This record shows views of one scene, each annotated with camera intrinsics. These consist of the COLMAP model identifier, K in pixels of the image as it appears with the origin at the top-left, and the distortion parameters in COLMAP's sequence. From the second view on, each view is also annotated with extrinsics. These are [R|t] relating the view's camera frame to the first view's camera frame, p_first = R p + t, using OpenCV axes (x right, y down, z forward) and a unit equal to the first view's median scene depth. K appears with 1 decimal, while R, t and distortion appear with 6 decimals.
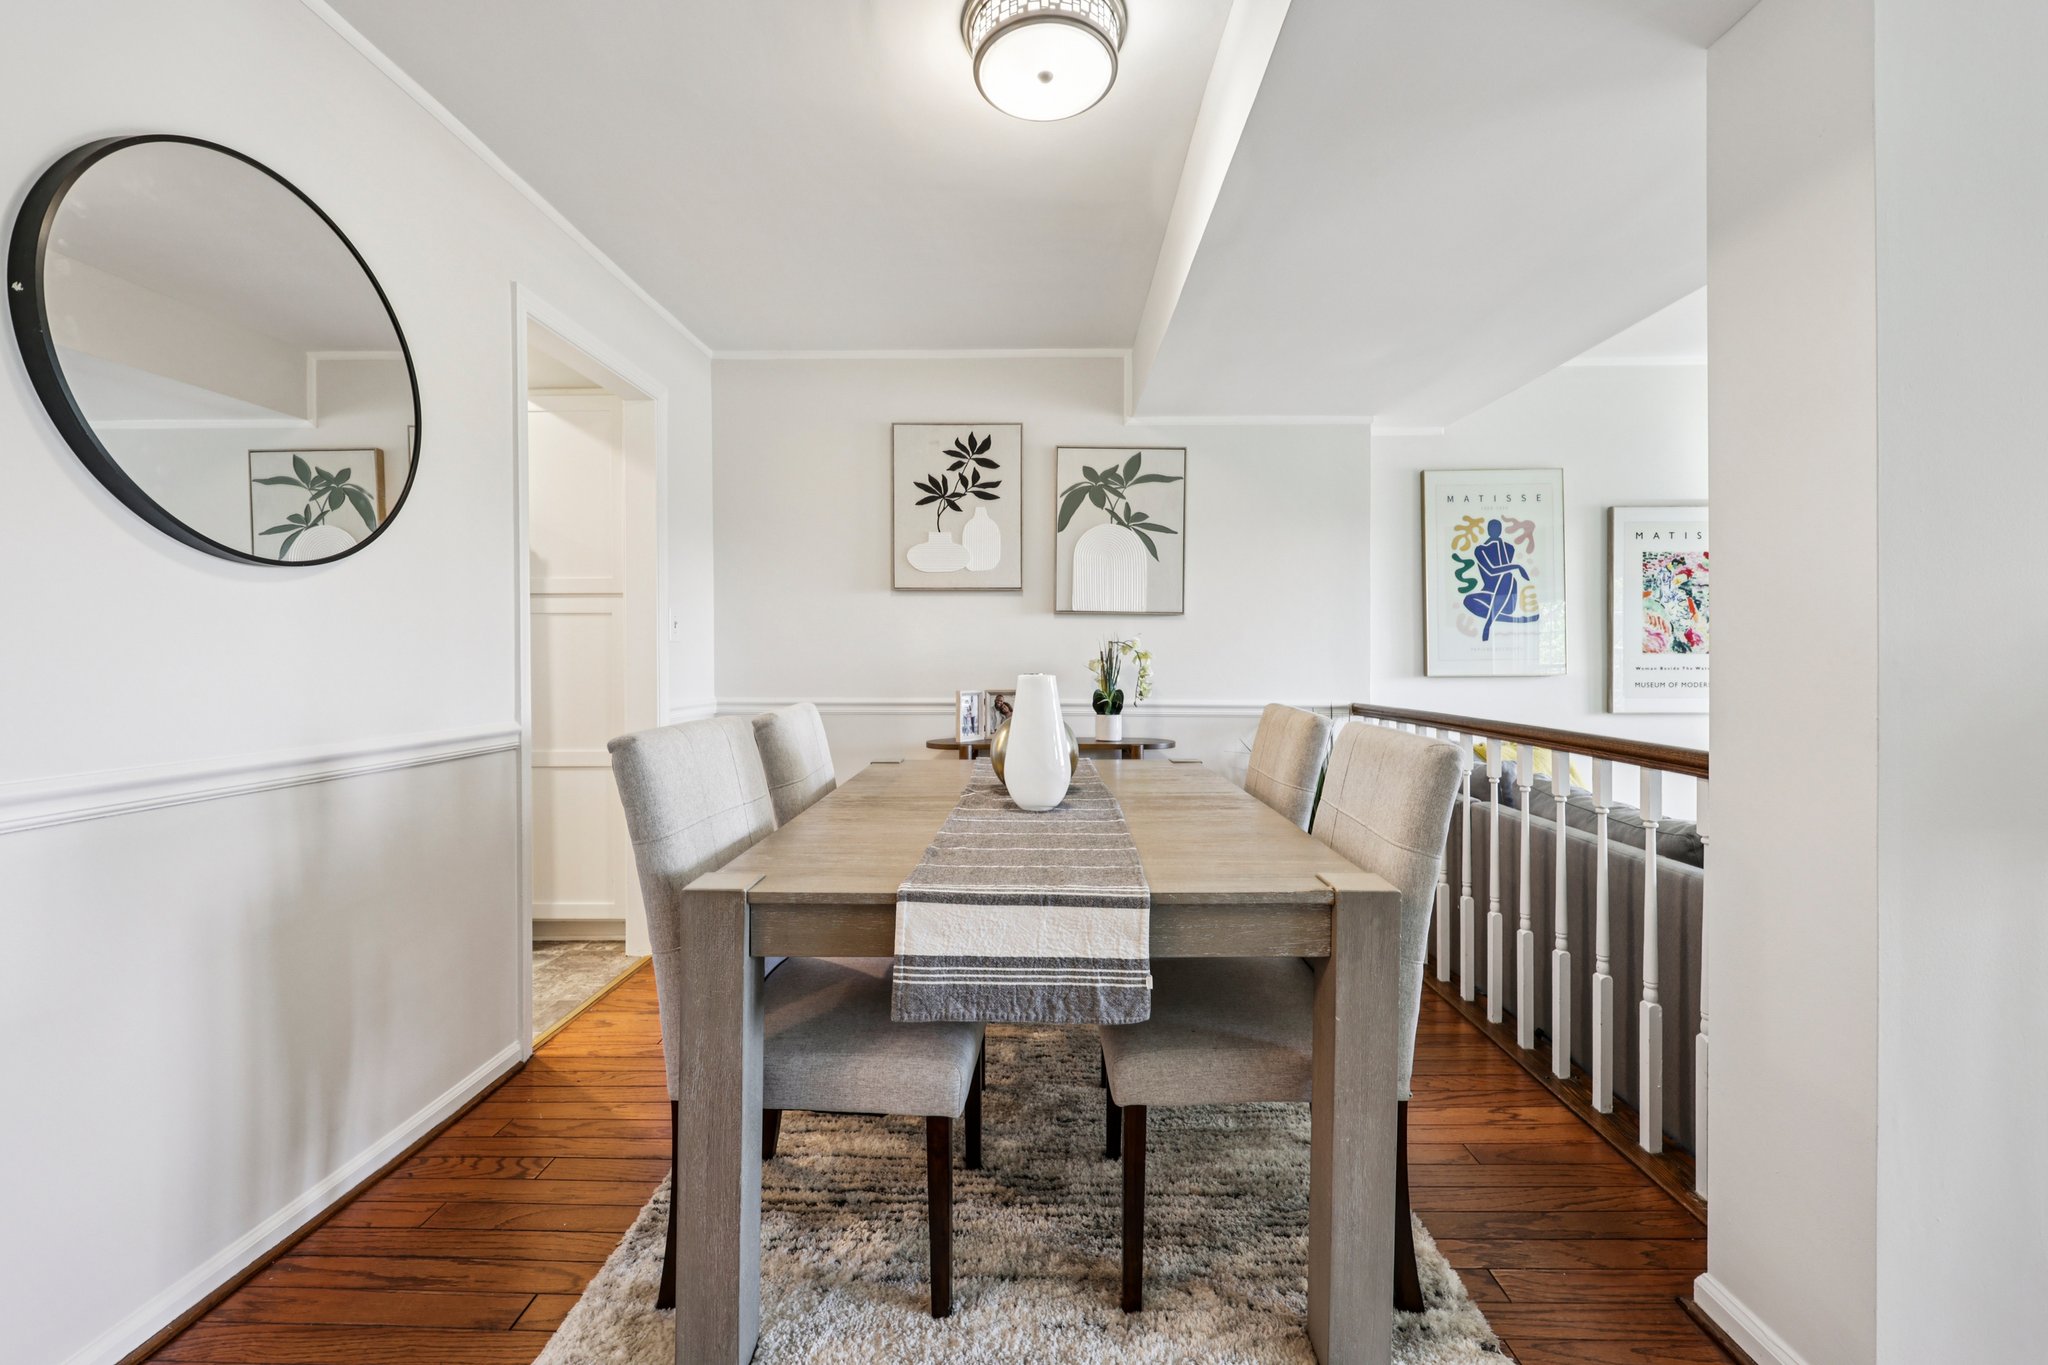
lens RADIAL K [[827.9, 0, 1027.4], [0, 827.9, 657.2], [0, 0, 1]] dist [0.000706, 0.000629]
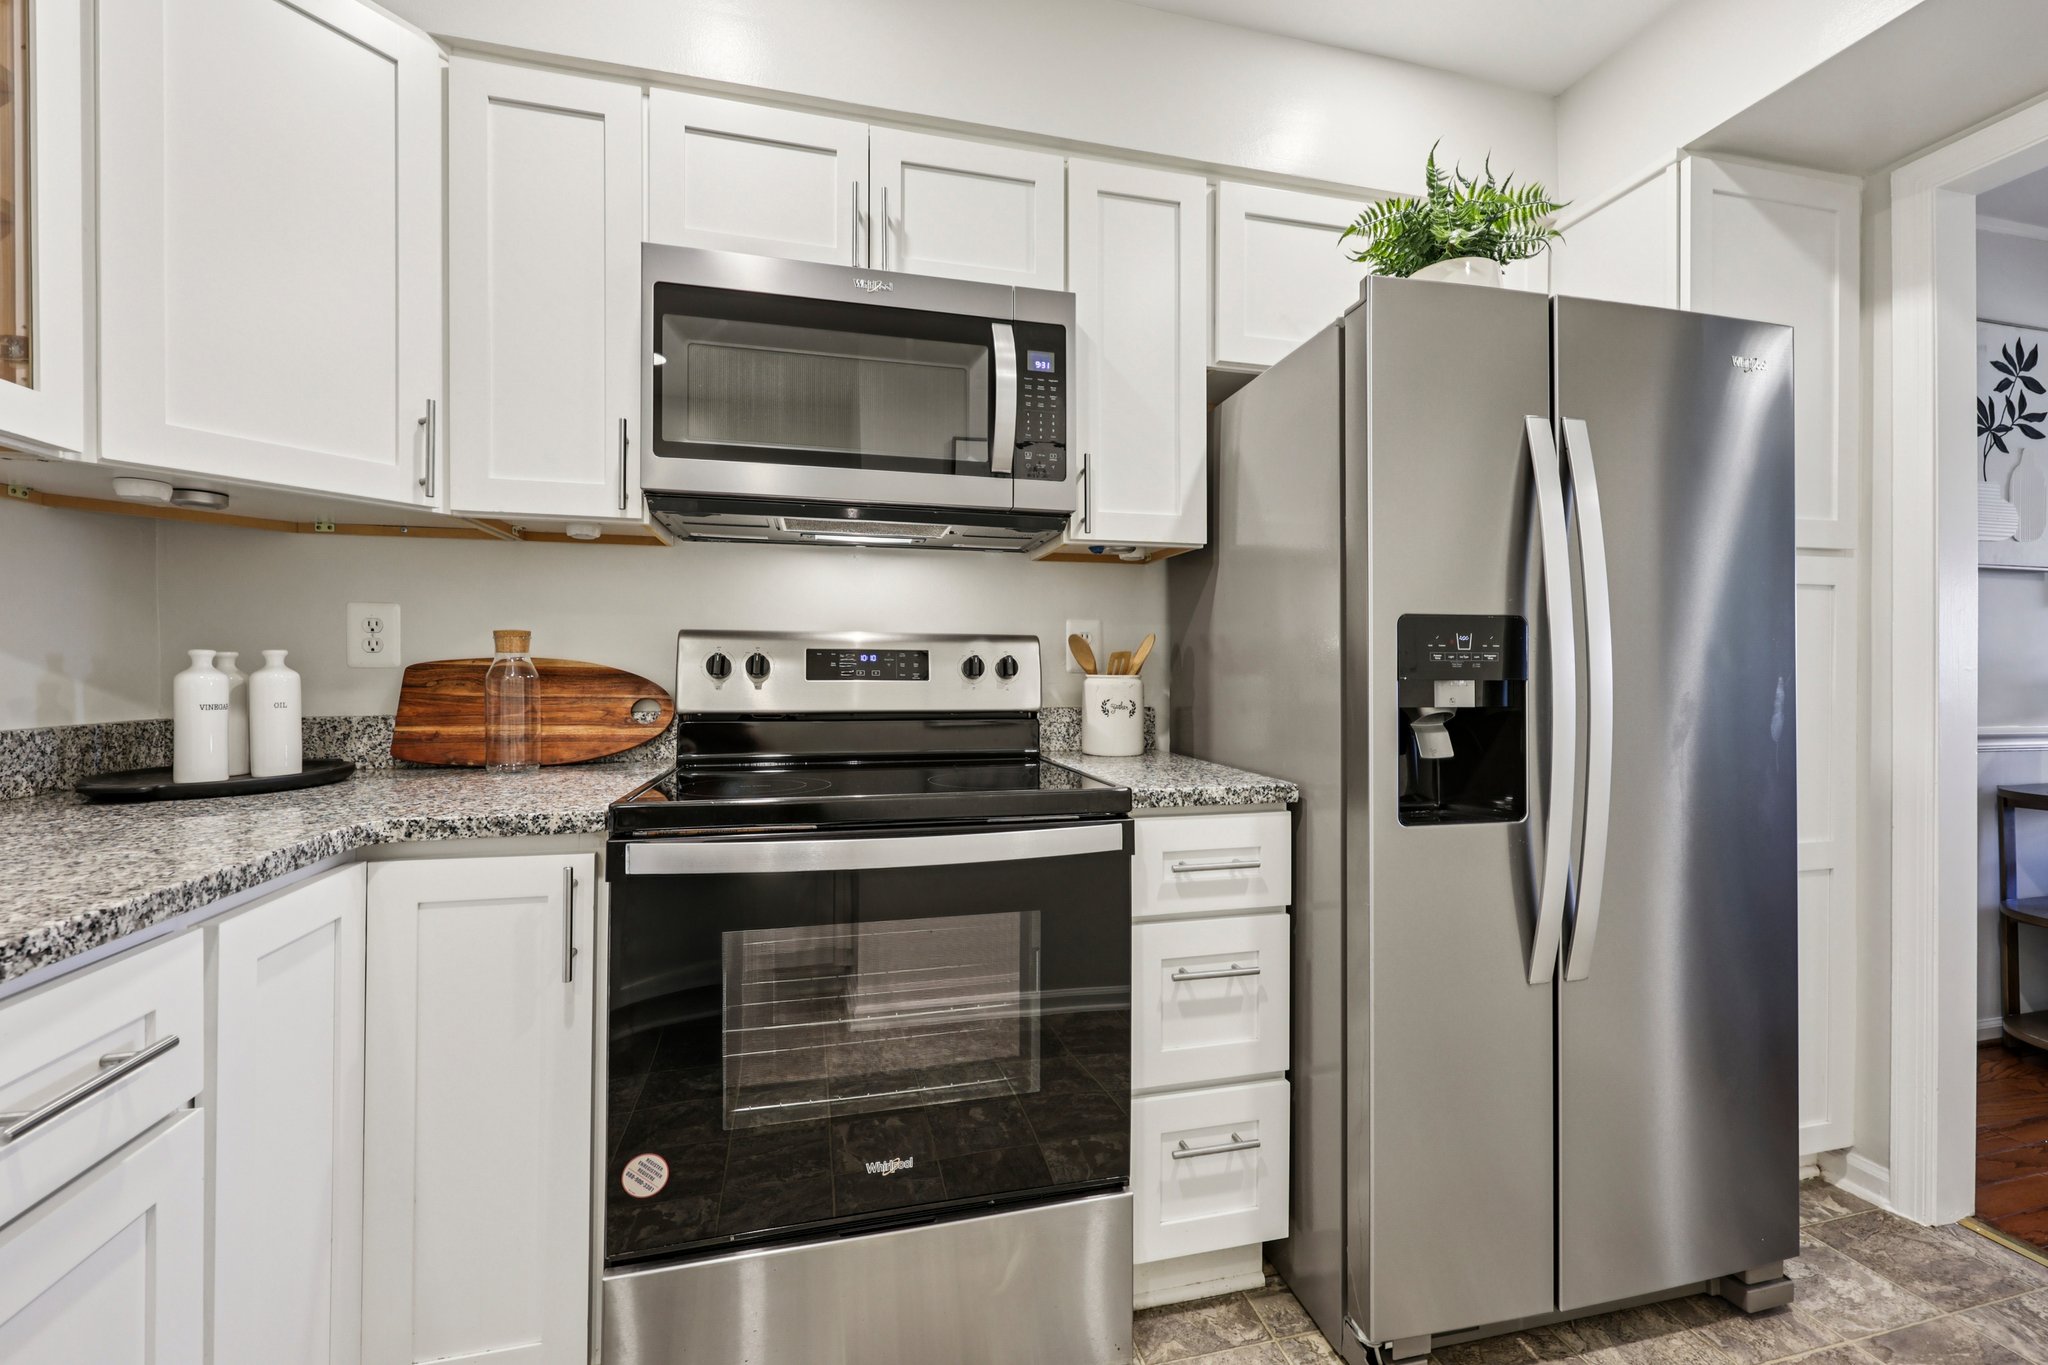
lens RADIAL K [[827.9, 0, 1027.4], [0, 827.9, 657.2], [0, 0, 1]] dist [0.000706, 0.000629]
pose [[0.970176, 0.008755, 0.242245, -0.970191], [-0.004270, 0.999810, -0.019036, 0.007253], [-0.242366, 0.017434, 0.970028, 0.510857]]
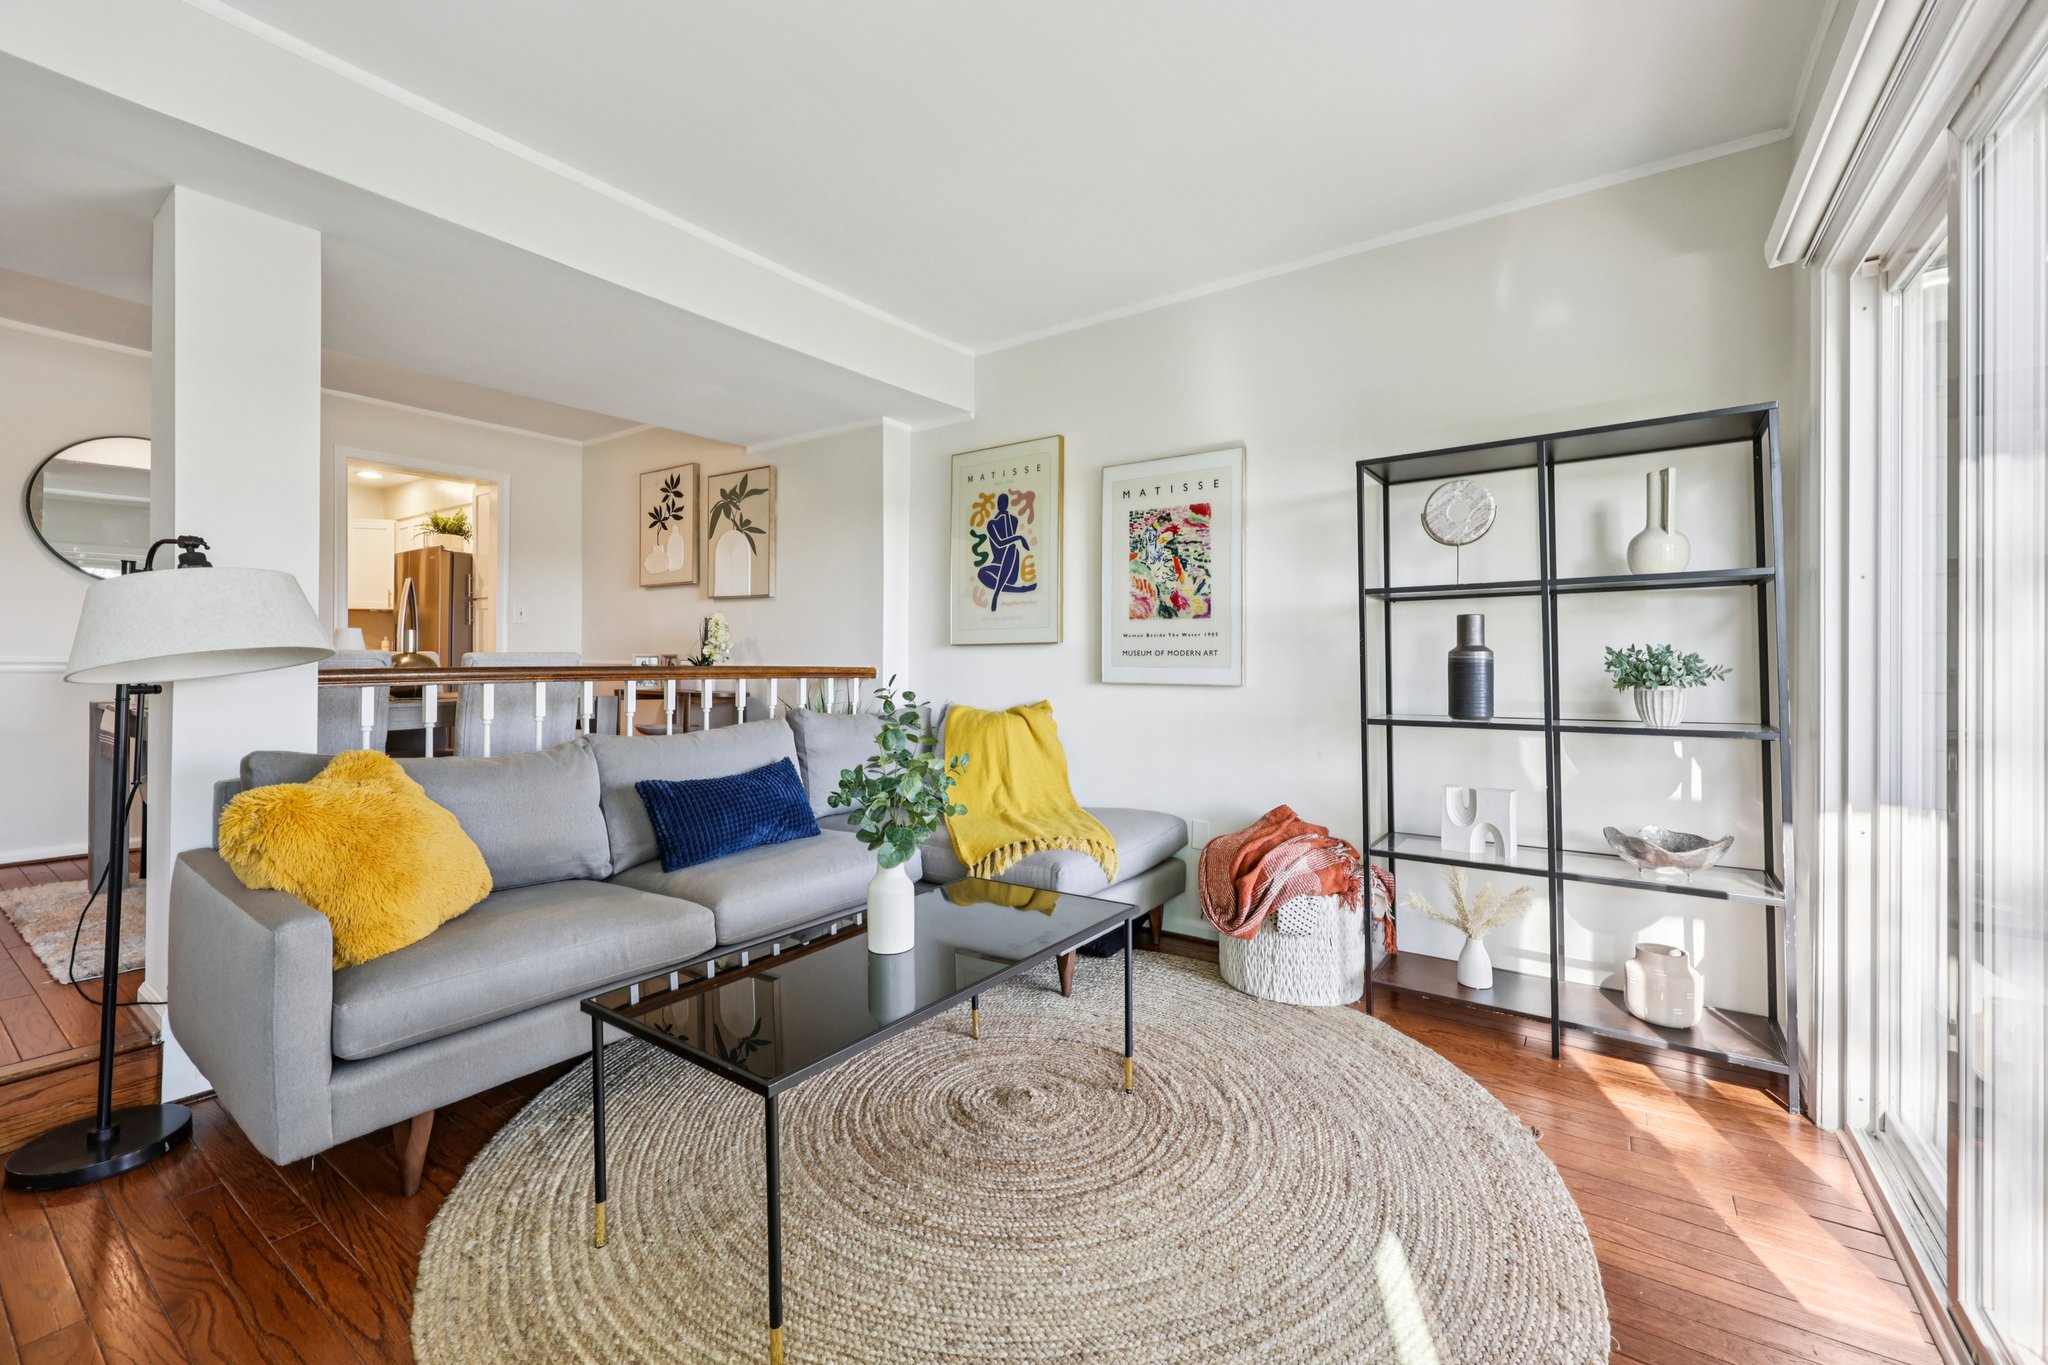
lens RADIAL K [[827.9, 0, 1027.4], [0, 827.9, 657.2], [0, 0, 1]] dist [0.000706, 0.000629]
pose [[0.827495, 0.003426, -0.561463, 1.174636], [-0.009430, 0.999925, -0.007797, 0.046461], [0.561394, 0.011746, 0.827465, 0.160108]]
